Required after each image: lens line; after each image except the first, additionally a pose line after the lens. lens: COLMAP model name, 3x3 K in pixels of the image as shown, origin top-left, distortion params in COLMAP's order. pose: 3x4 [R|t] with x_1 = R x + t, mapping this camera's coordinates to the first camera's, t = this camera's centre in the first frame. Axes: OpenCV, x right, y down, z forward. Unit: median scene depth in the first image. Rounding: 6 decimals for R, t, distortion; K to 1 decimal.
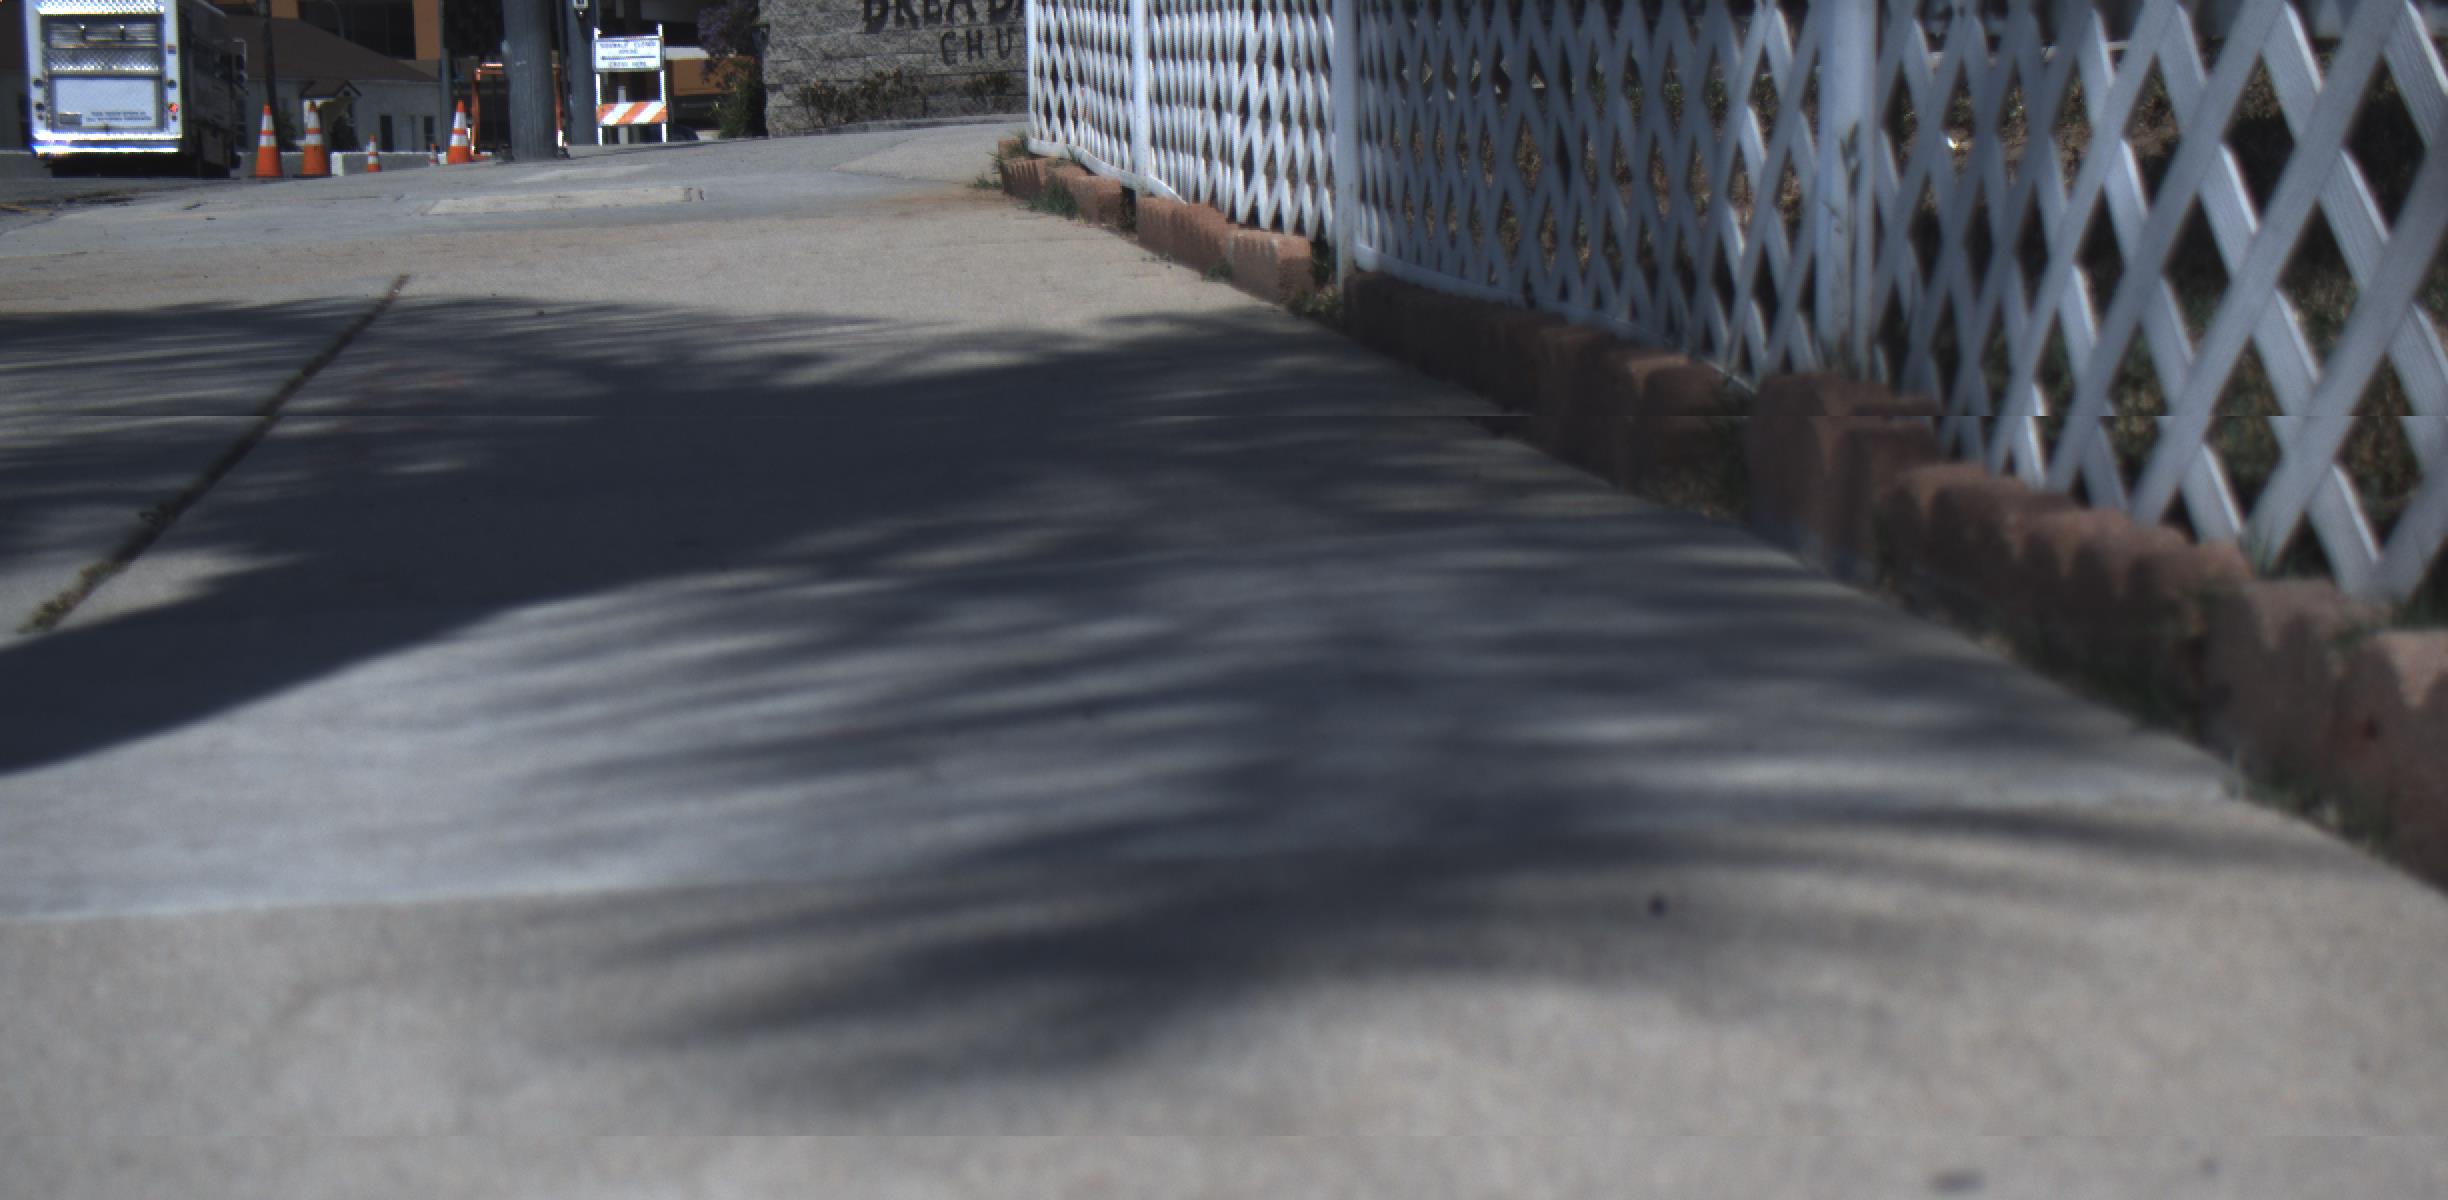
lens RADIAL K [[4439.0, 0, 1207.3], [0, 4439.0, 651.9], [0, 0, 1]] dist [-0.005726, 0.000000]
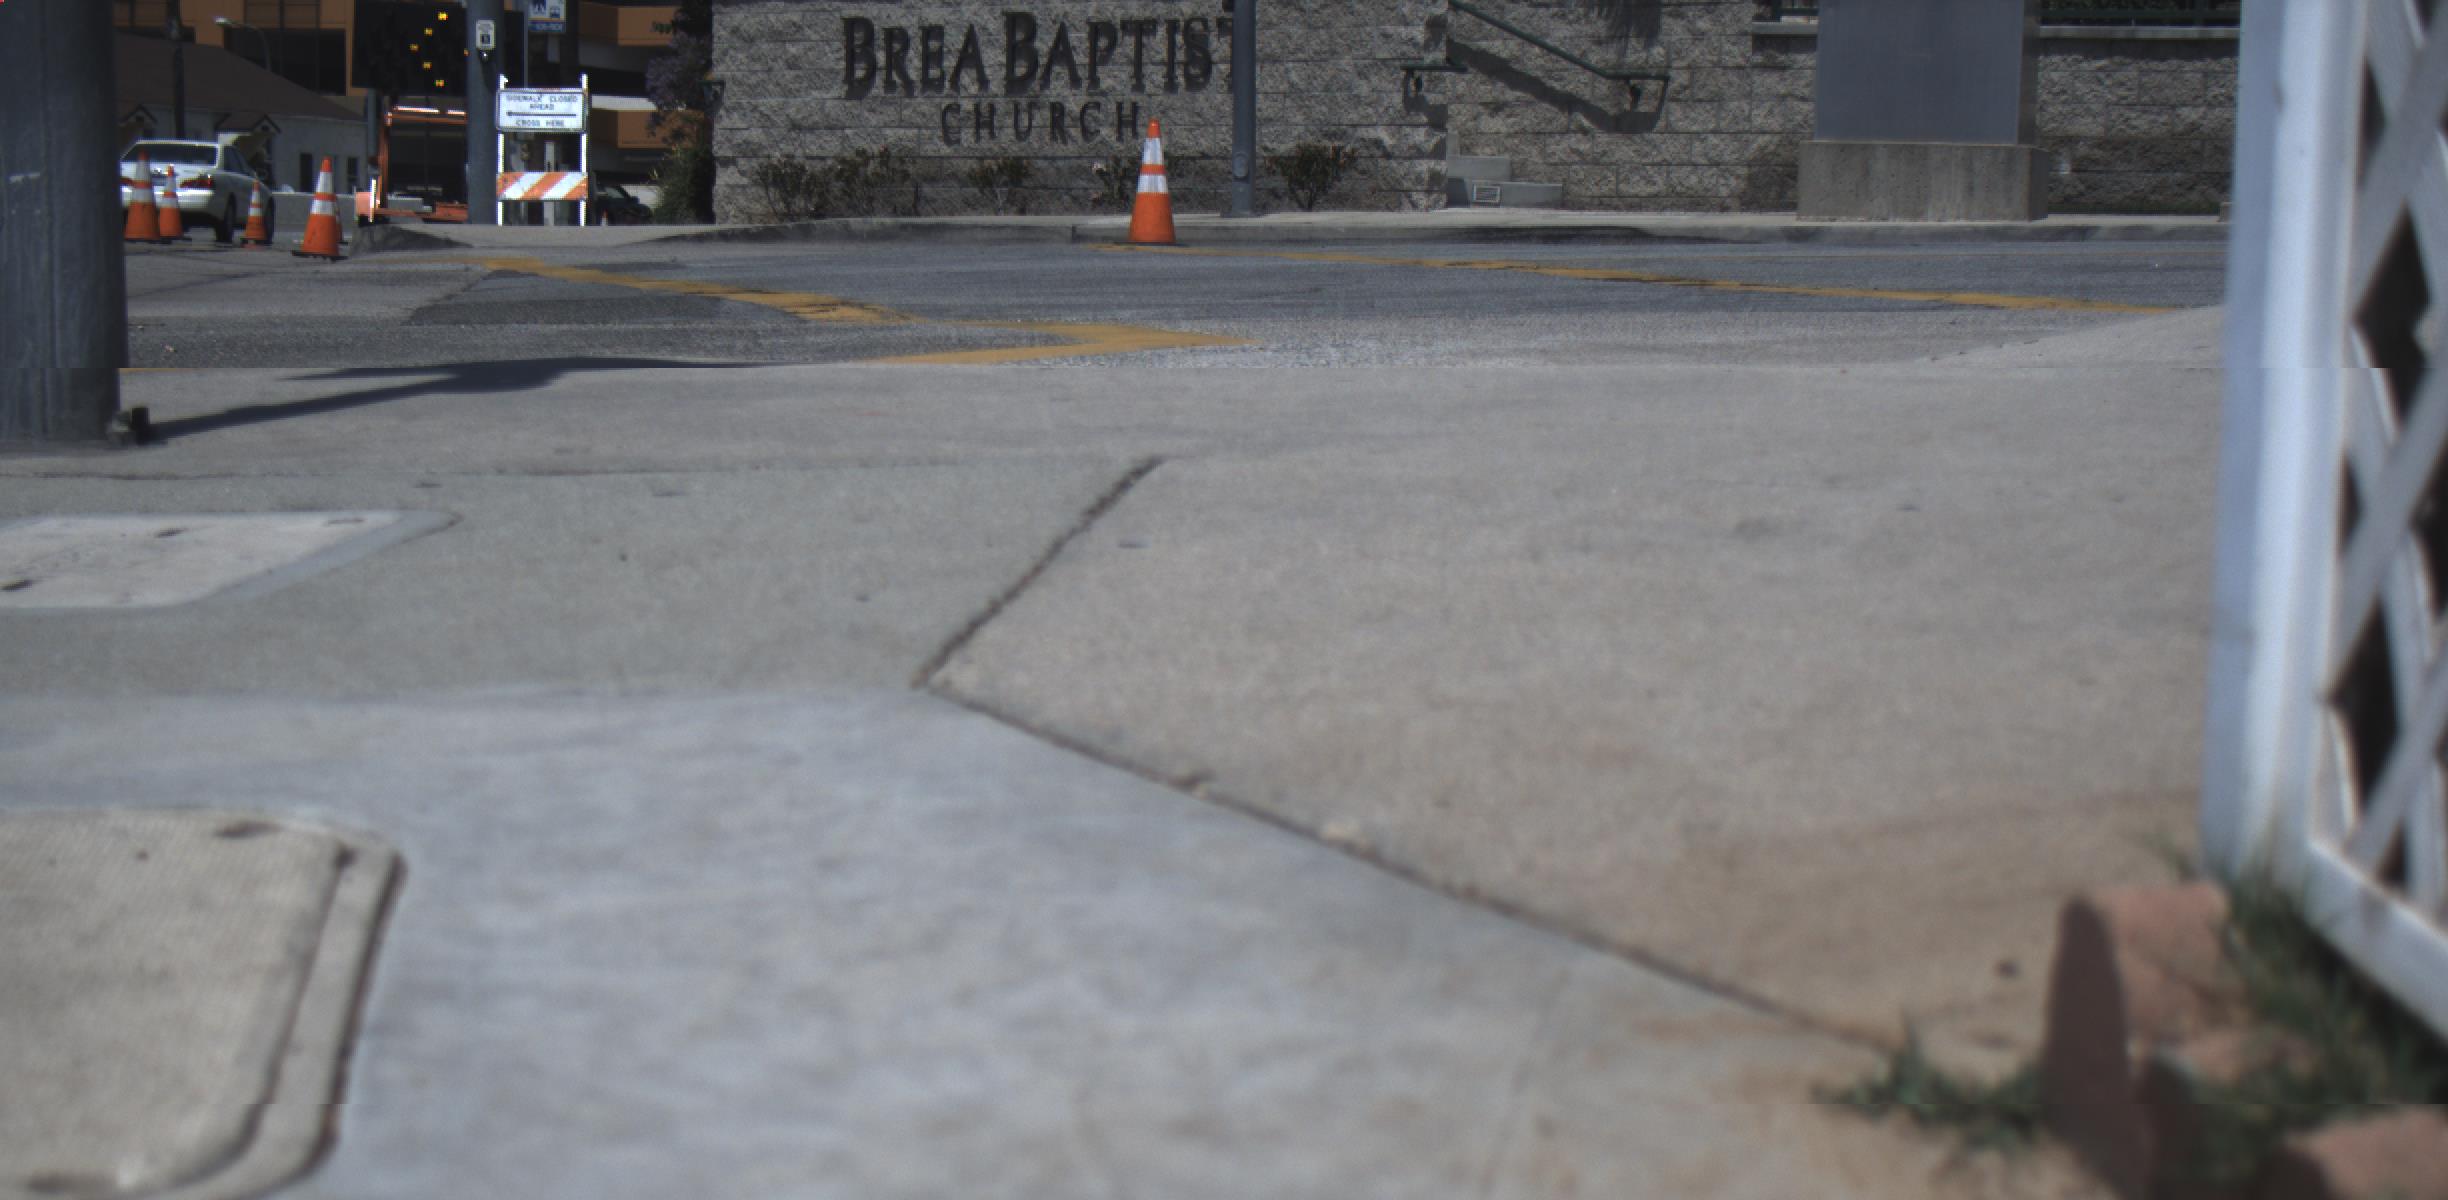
lens RADIAL K [[4439.0, 0, 1262.7], [0, 4439.0, 699.3], [0, 0, 1]] dist [-0.005726, 0.000000]
pose [[0.998366, 0.048901, 0.029567, -0.064382], [-0.048695, 0.998785, -0.007630, -0.092856], [-0.029904, 0.006178, 0.999534, 0.639733]]
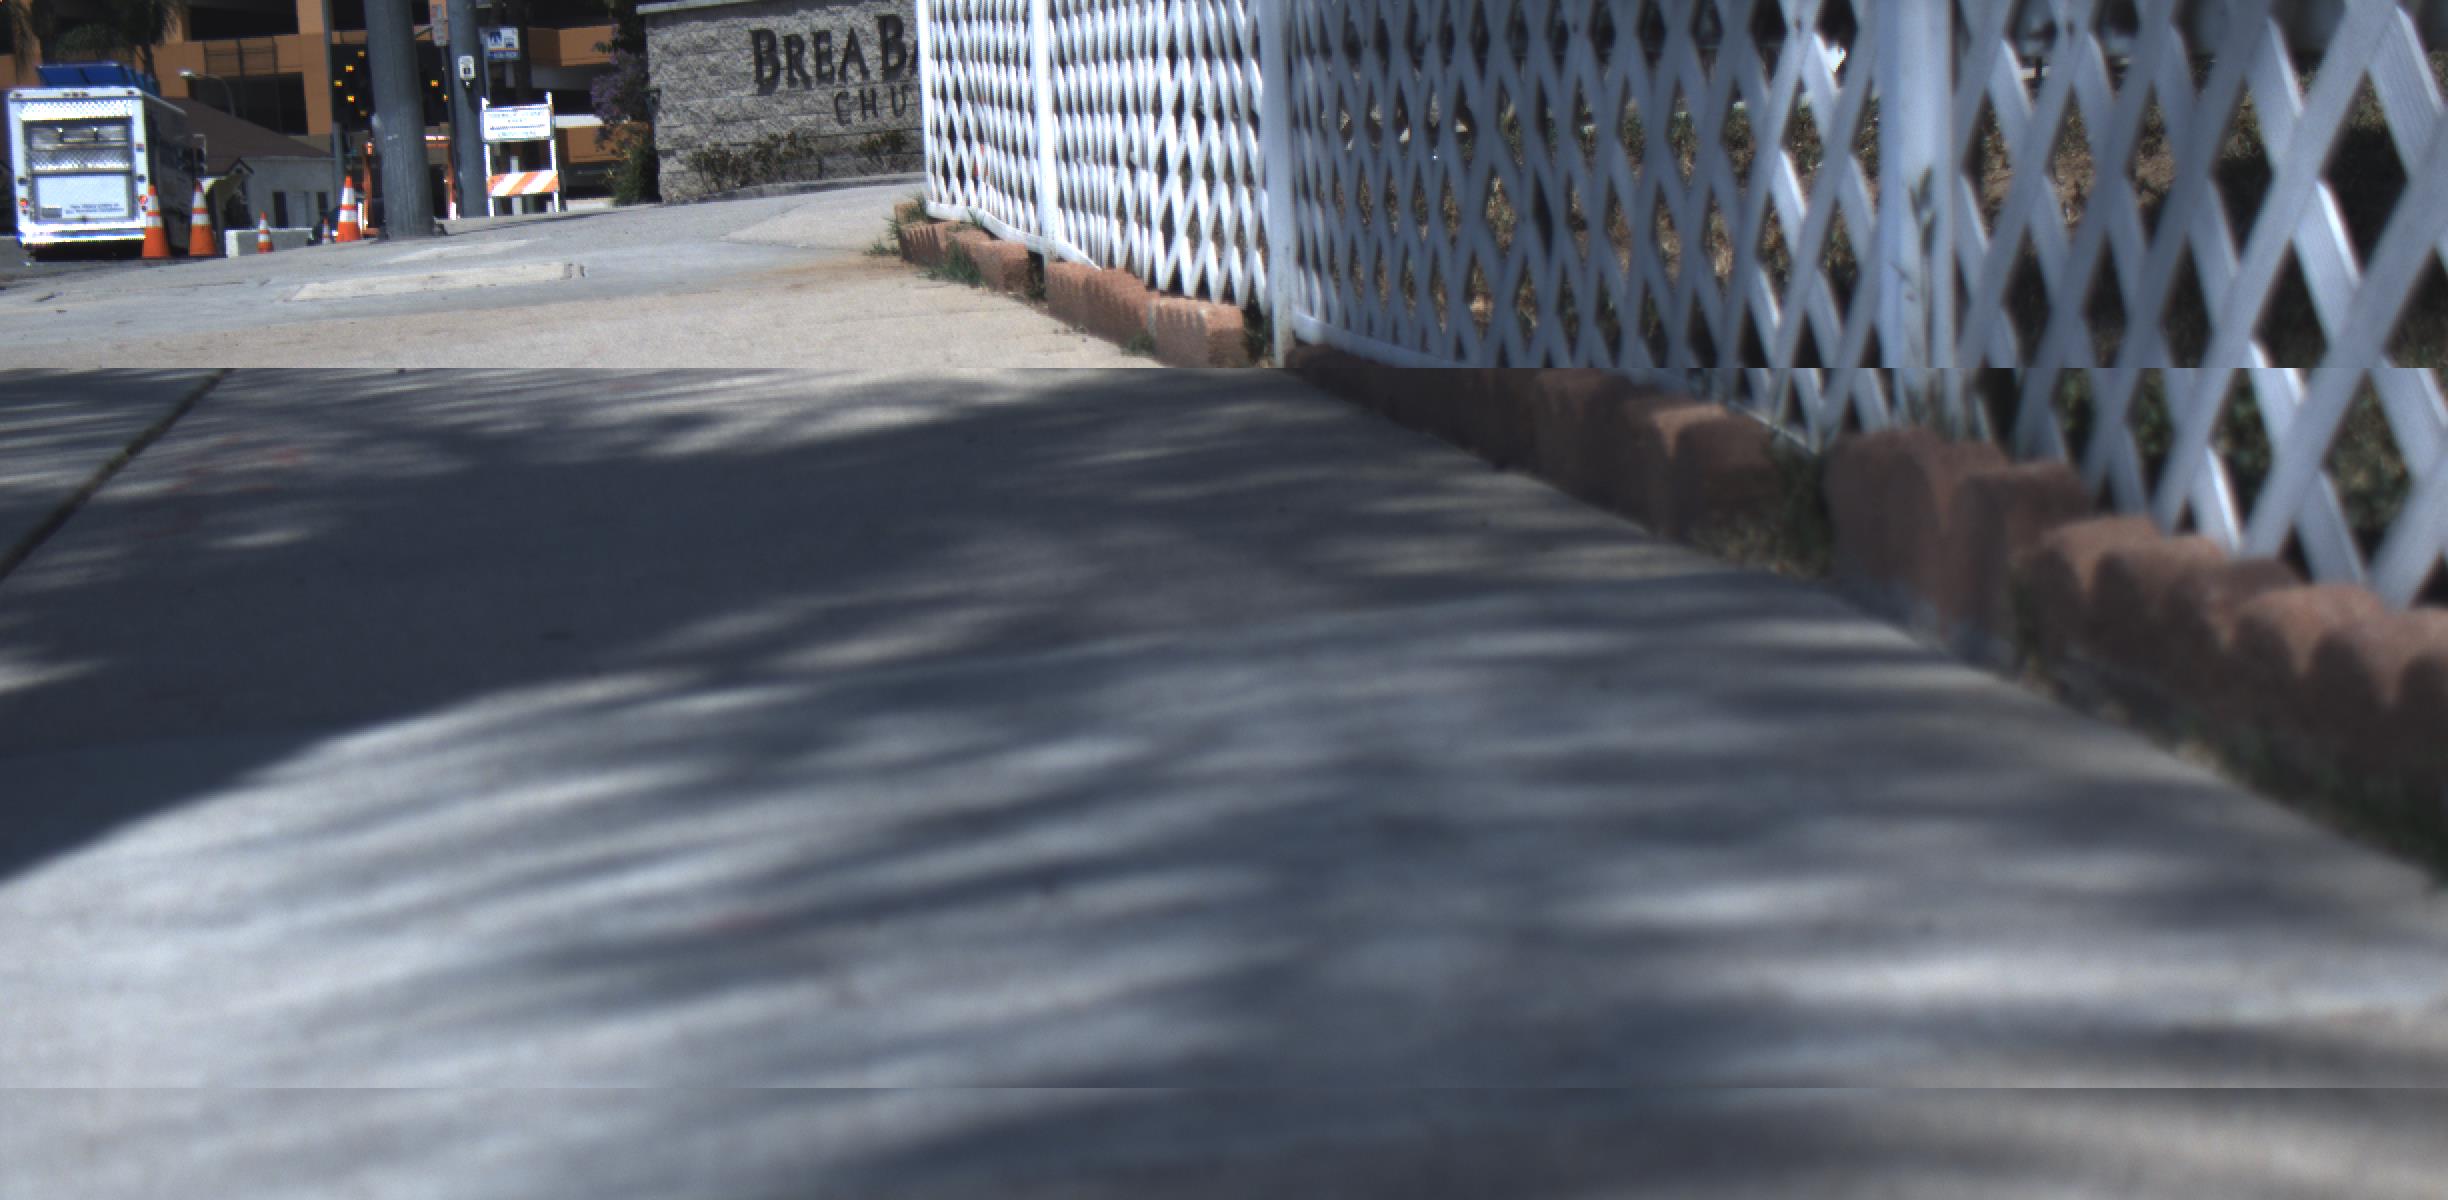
lens RADIAL K [[4439.0, 0, 1192.6], [0, 4439.0, 627.0], [0, 0, 1]] dist [-0.005726, 0.000000]
pose [[0.999371, -0.031288, 0.016699, -0.001757], [0.031564, 0.999365, -0.016539, -0.005944], [-0.016171, 0.017055, 0.999724, 0.043368]]
